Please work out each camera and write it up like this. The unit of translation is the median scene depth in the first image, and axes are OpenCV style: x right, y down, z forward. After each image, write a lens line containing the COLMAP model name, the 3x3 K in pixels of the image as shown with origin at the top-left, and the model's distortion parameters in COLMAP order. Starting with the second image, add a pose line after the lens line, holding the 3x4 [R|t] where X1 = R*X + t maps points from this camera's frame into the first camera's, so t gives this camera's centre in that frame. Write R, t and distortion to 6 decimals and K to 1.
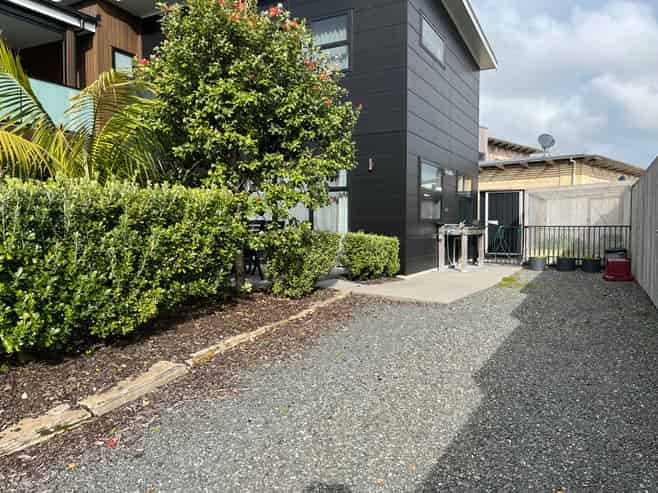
lens RADIAL K [[501.3, 0, 329.3], [0, 501.3, 250.7], [0, 0, 1]] dist [0.064578, -0.114251]
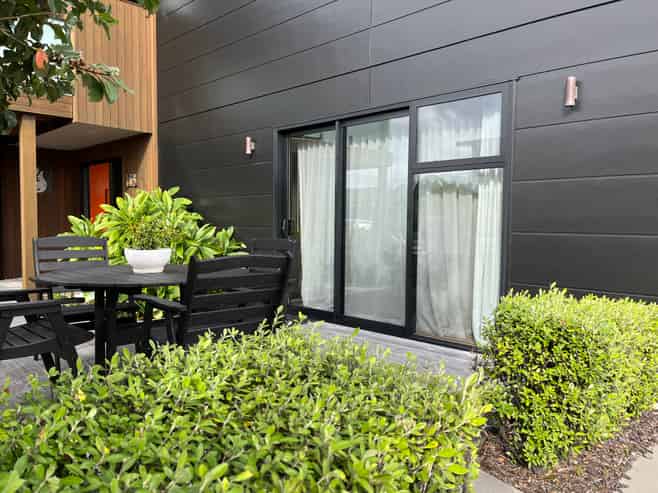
lens RADIAL K [[501.3, 0, 329.3], [0, 501.3, 250.7], [0, 0, 1]] dist [0.064578, -0.114251]
pose [[0.964332, 0.028751, -0.263130, 0.011307], [-0.026887, 0.999581, 0.010682, -0.051886], [0.263327, -0.003226, 0.964701, 0.569970]]
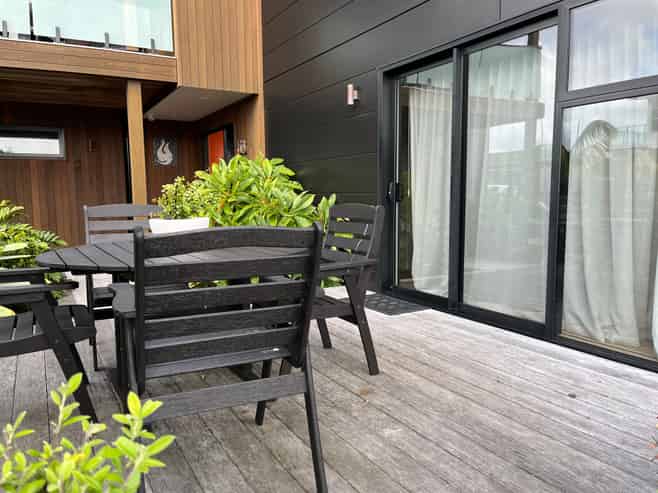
lens RADIAL K [[501.3, 0, 329.3], [0, 501.3, 250.7], [0, 0, 1]] dist [0.064578, -0.114251]
pose [[0.854206, 0.054855, -0.517034, 0.007141], [-0.018376, 0.996983, 0.075416, -0.050724], [0.519611, -0.054920, 0.852636, 0.677561]]
